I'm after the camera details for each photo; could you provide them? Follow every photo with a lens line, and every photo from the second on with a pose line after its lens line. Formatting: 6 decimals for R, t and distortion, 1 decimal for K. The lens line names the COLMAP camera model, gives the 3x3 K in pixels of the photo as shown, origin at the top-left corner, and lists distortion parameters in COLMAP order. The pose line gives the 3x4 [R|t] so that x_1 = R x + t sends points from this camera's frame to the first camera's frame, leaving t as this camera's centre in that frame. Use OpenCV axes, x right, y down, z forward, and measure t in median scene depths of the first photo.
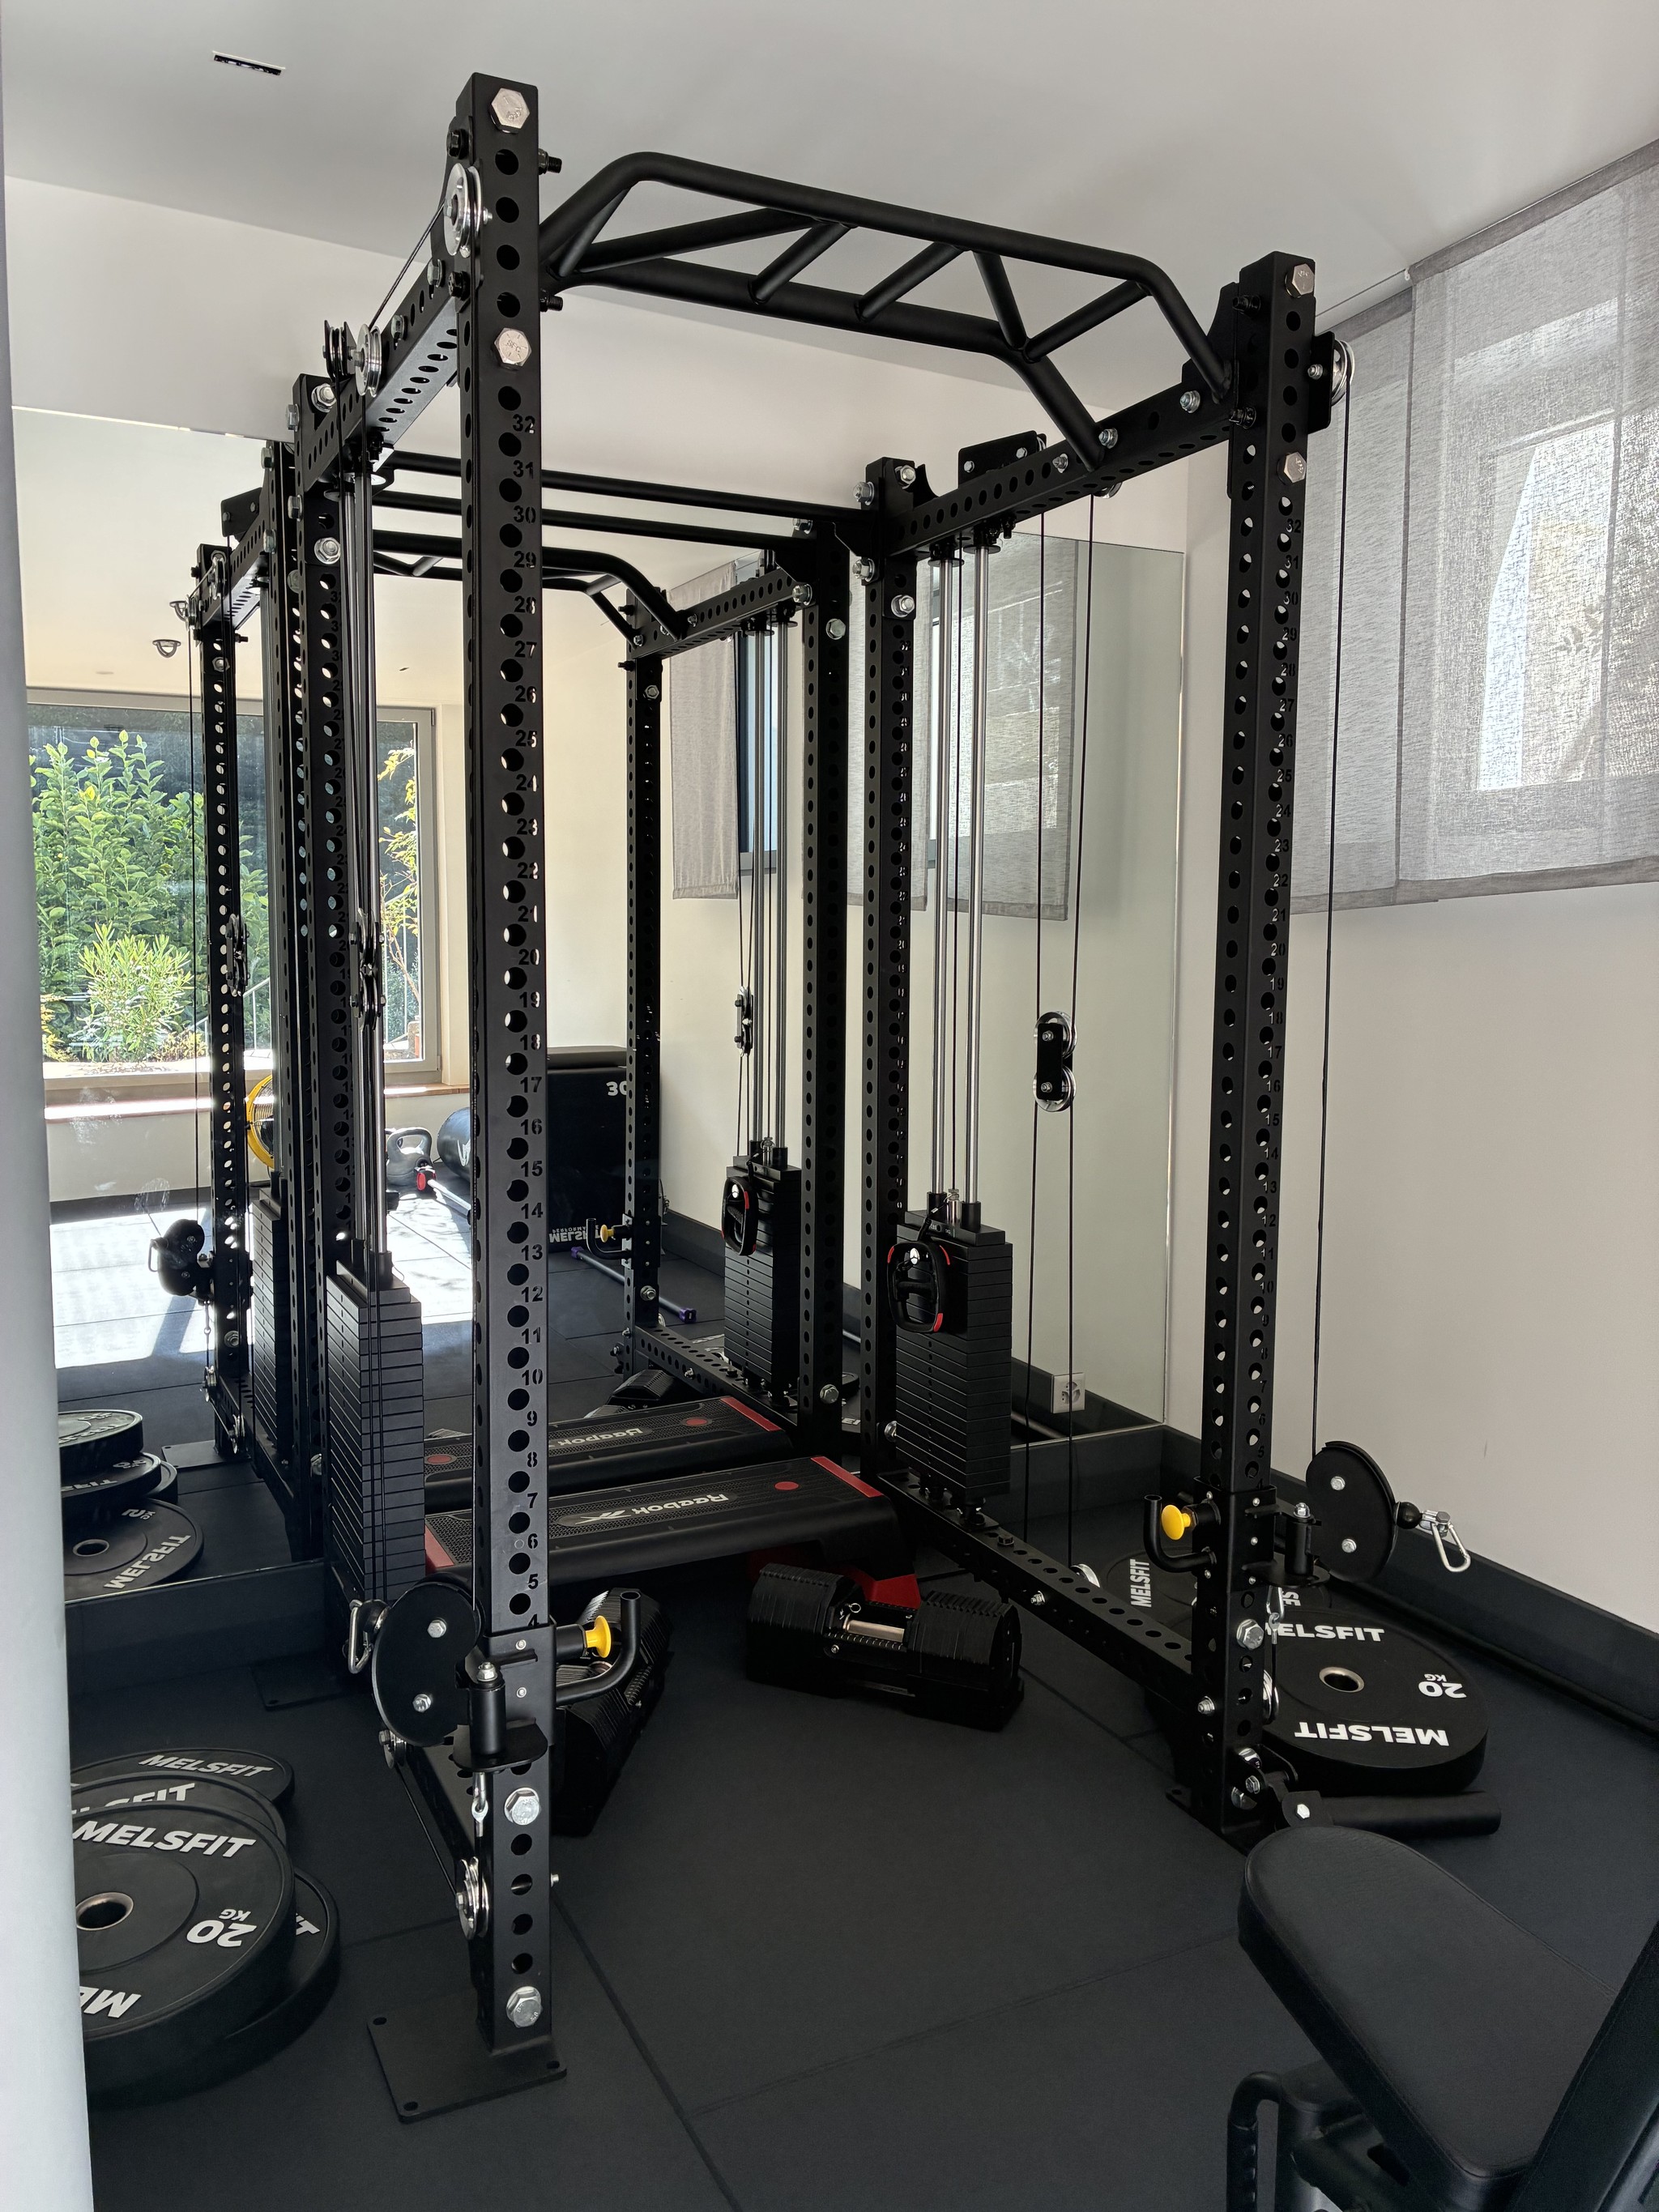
lens RADIAL K [[1686.1, 0, 827.5], [0, 1686.1, 1075.0], [0, 0, 1]] dist [-0.005444, 0.156441]
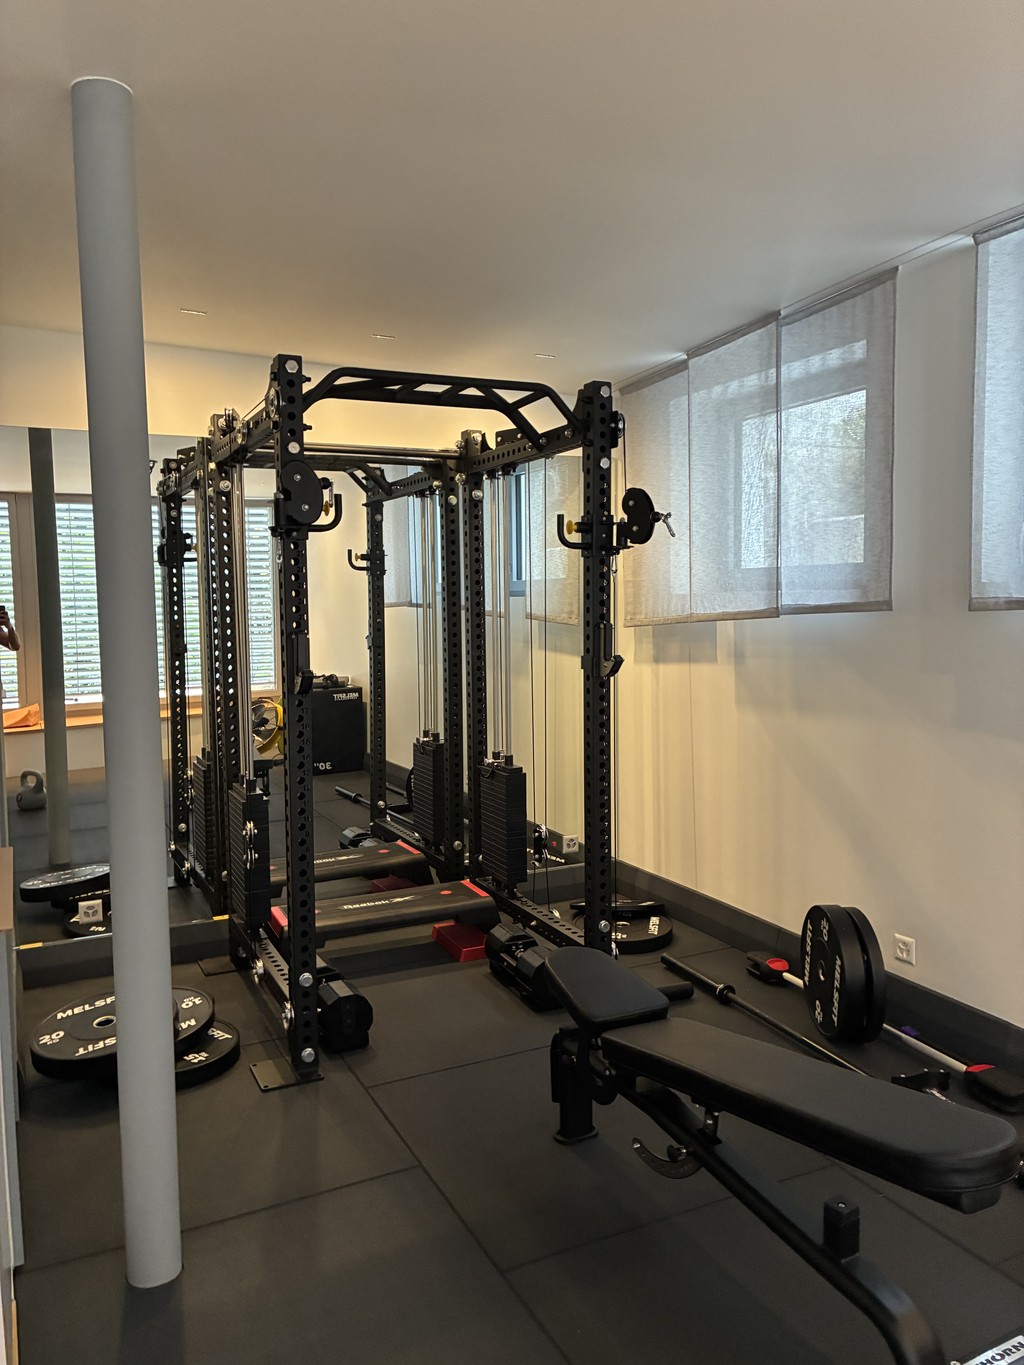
lens RADIAL K [[1029.1, 0, 512.0], [0, 1029.1, 682.5], [0, 0, 1]] dist [0.095515, -0.000297]
pose [[0.999774, -0.015132, -0.014930, 0.116740], [0.015031, 0.999863, -0.006870, -0.014527], [0.015032, 0.006644, 0.999865, -0.422704]]
